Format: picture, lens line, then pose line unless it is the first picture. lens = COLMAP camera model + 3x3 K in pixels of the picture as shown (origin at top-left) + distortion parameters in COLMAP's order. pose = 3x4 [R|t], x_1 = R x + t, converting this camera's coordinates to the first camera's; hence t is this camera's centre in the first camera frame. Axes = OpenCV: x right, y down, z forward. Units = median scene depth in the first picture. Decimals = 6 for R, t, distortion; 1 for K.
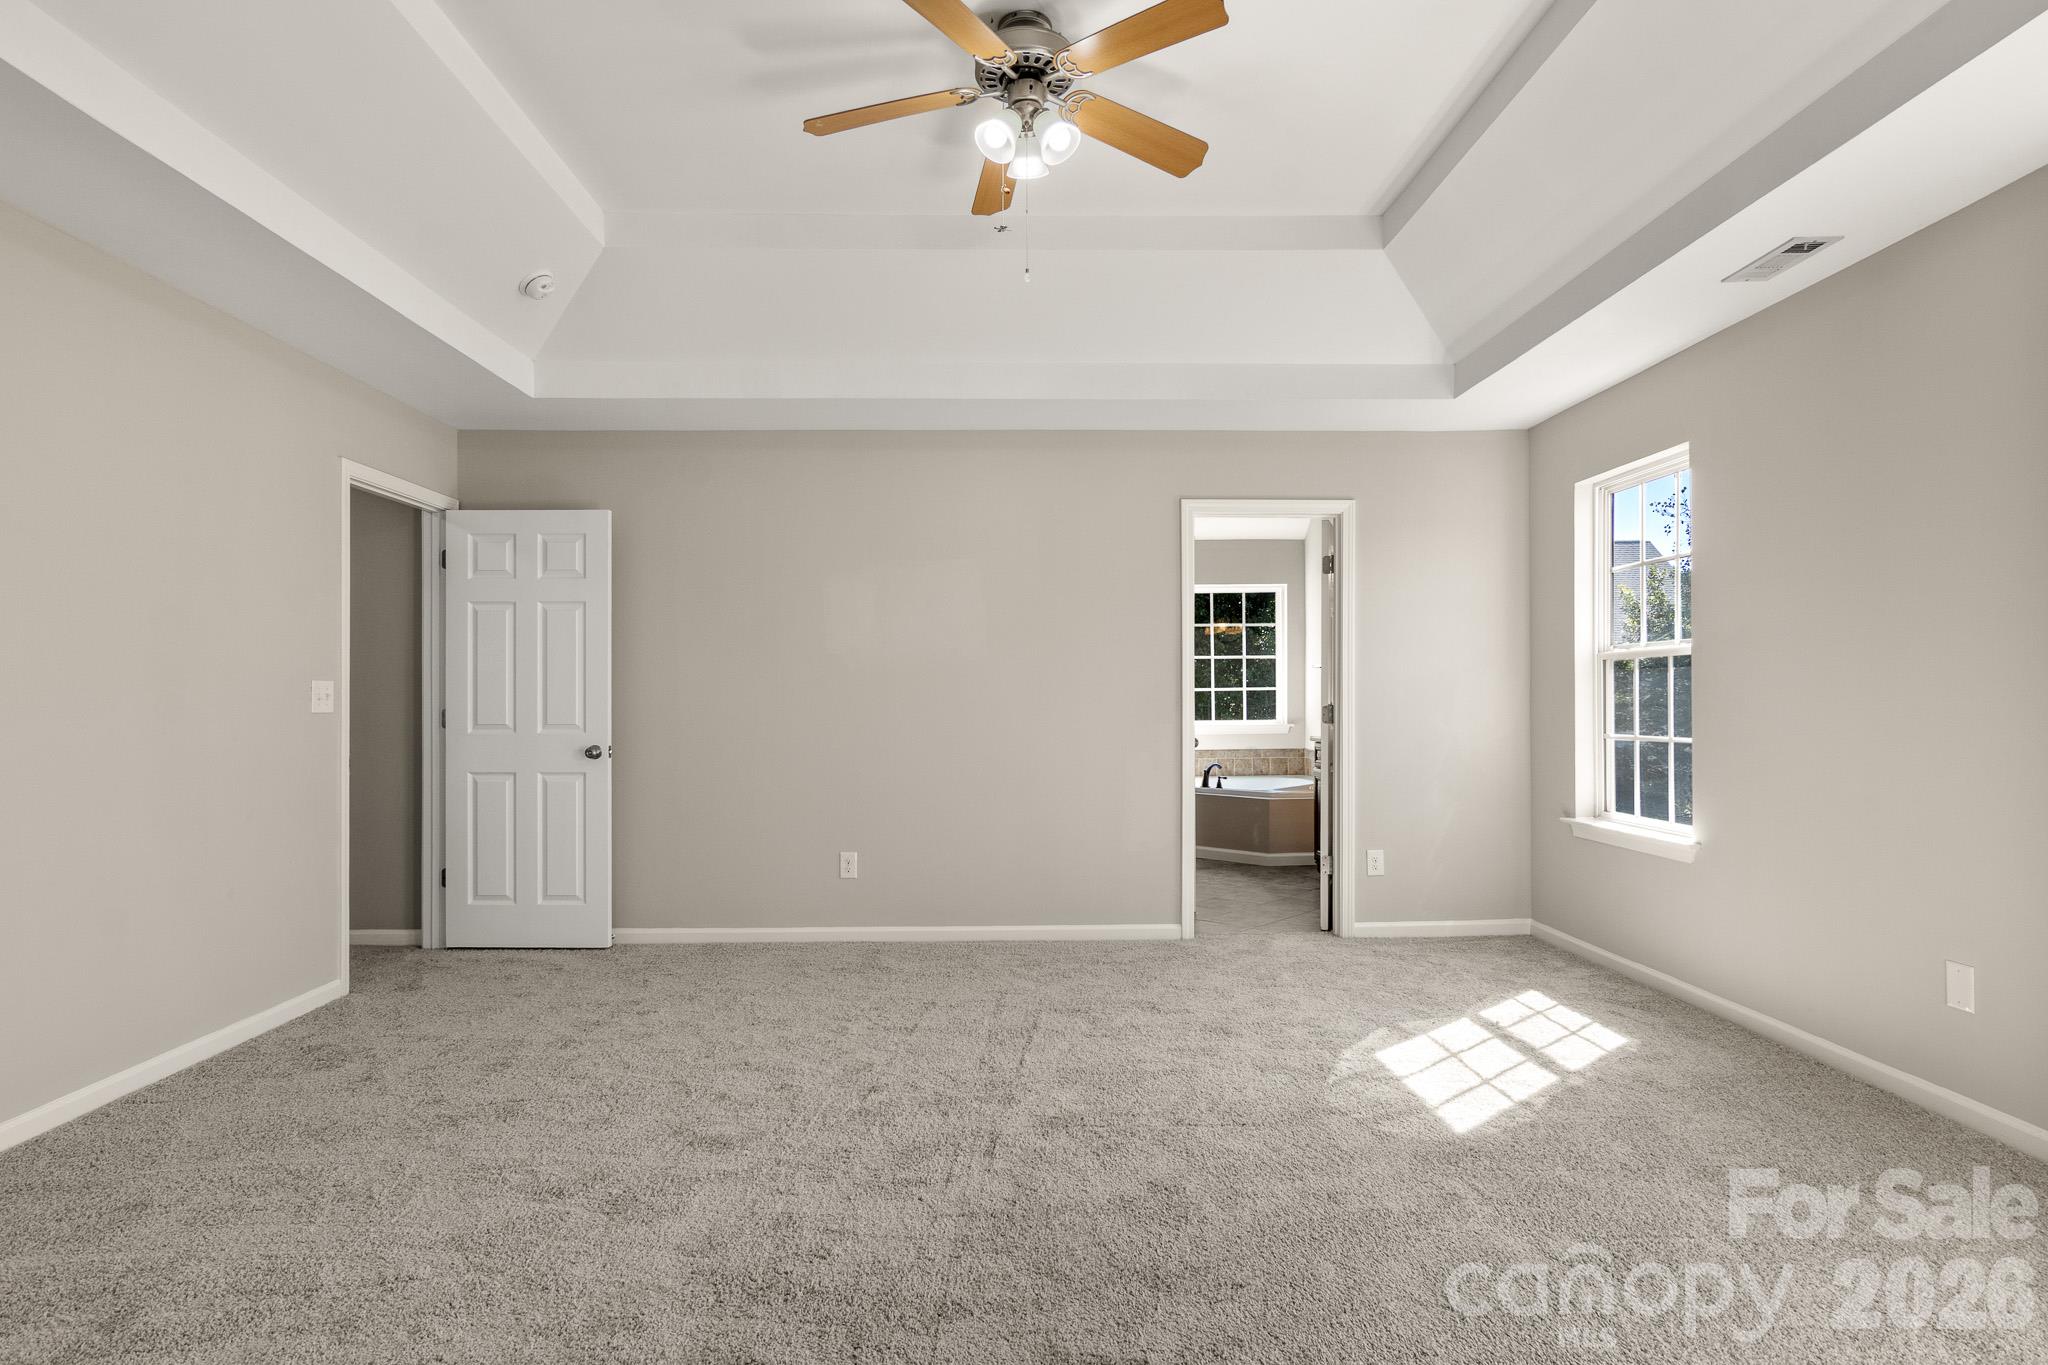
lens RADIAL K [[1061.3, 0, 1022.8], [0, 1061.3, 694.1], [0, 0, 1]] dist [-0.003901, 0.003048]
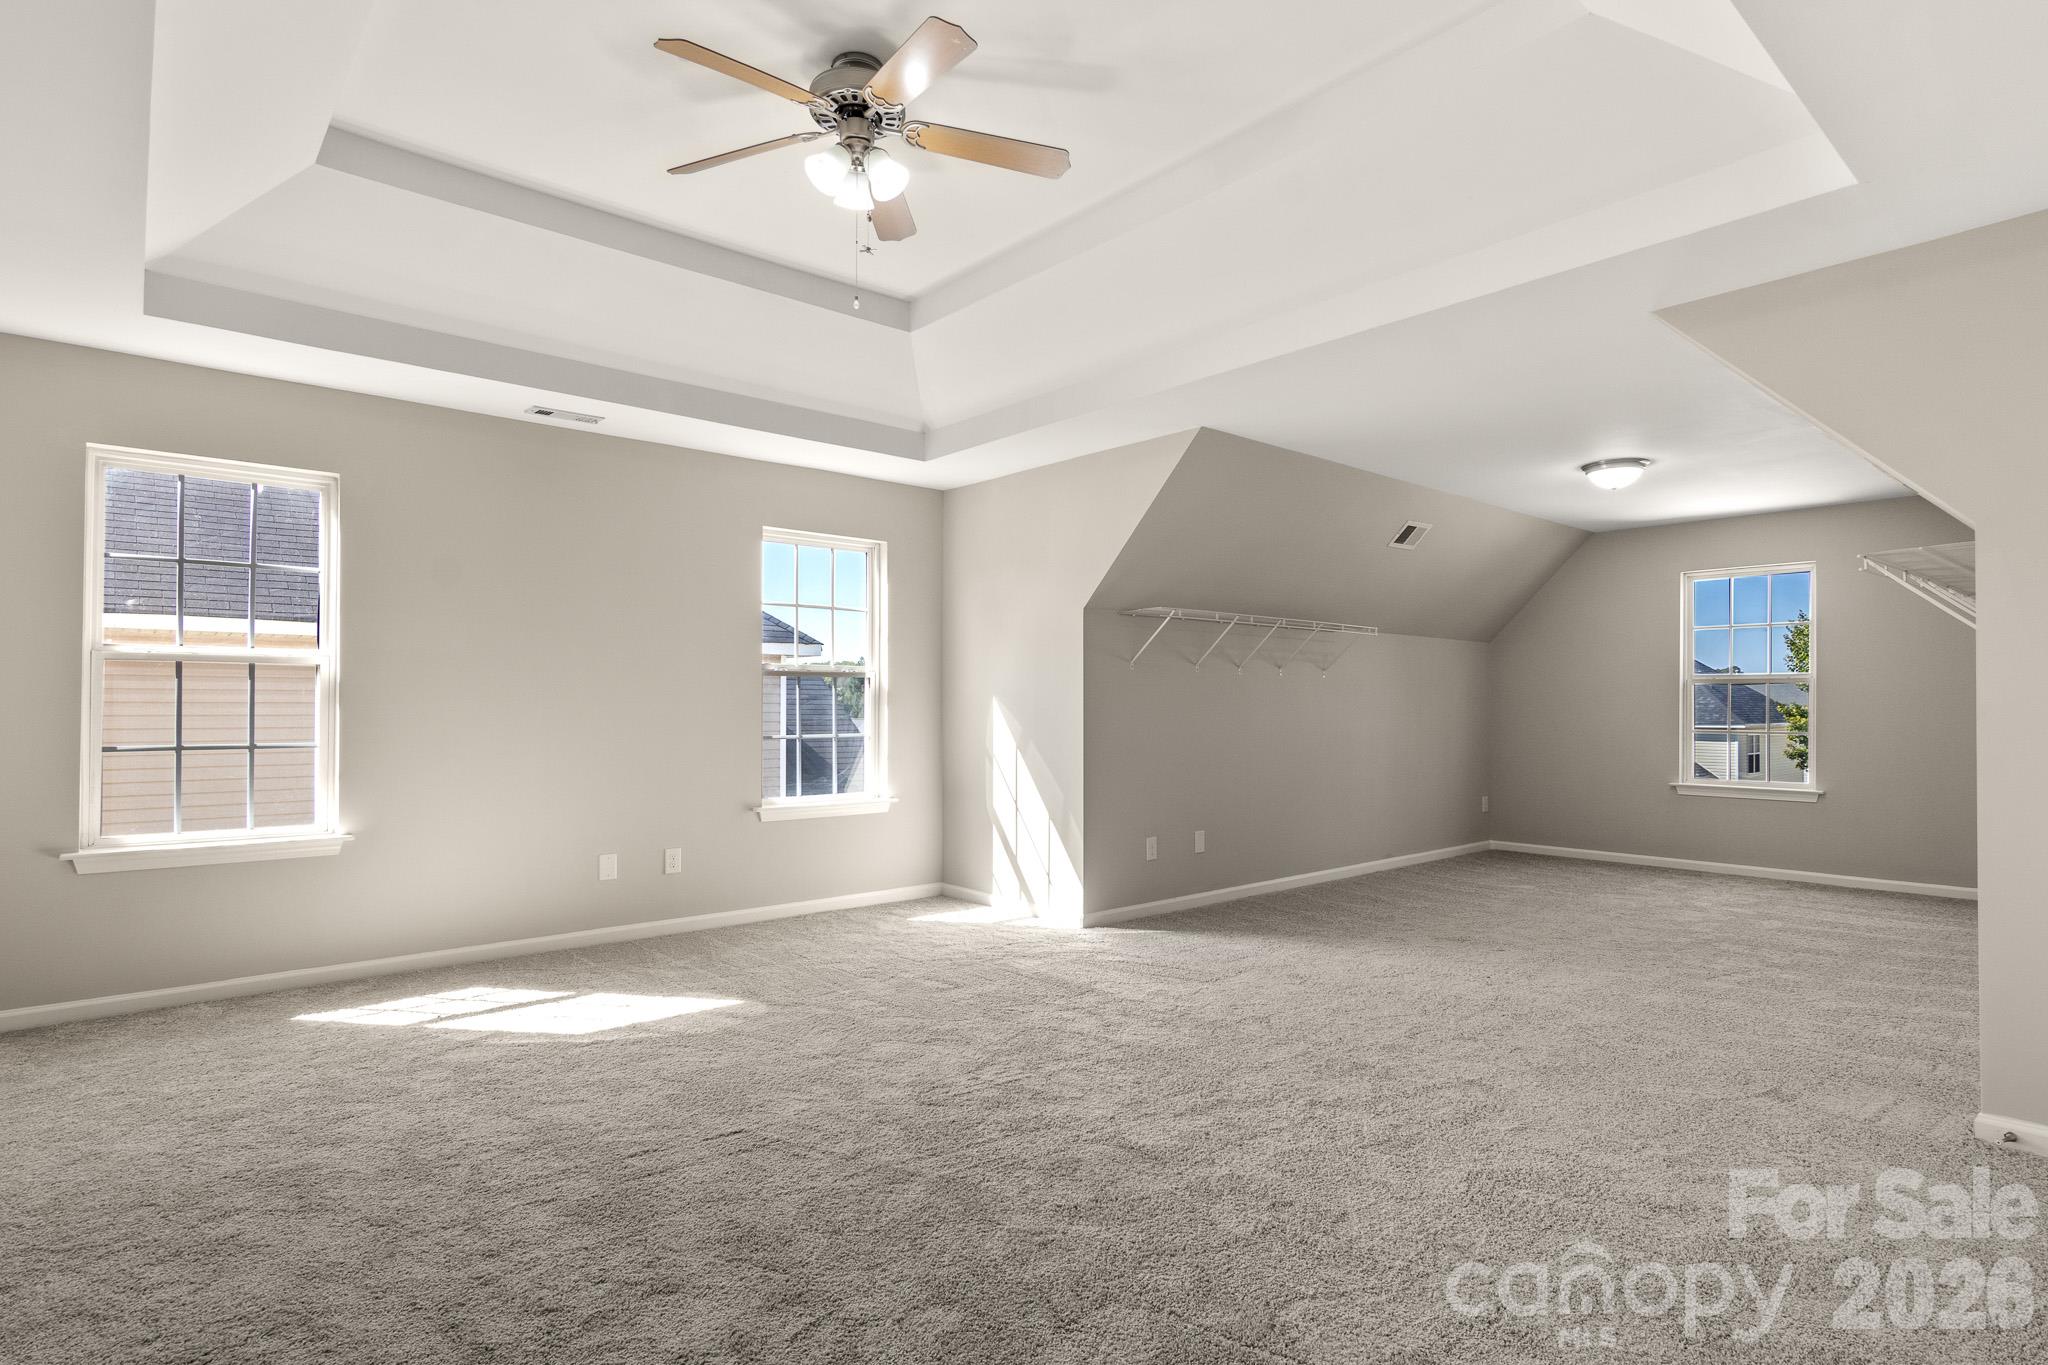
lens RADIAL K [[1061.3, 0, 1023.9], [0, 1061.3, 692.4], [0, 0, 1]] dist [-0.003901, 0.003048]
pose [[-0.642494, 0.004849, 0.766275, -0.606858], [-0.009418, 0.999854, -0.014224, -0.000075], [-0.766232, -0.016355, -0.642355, 1.032891]]
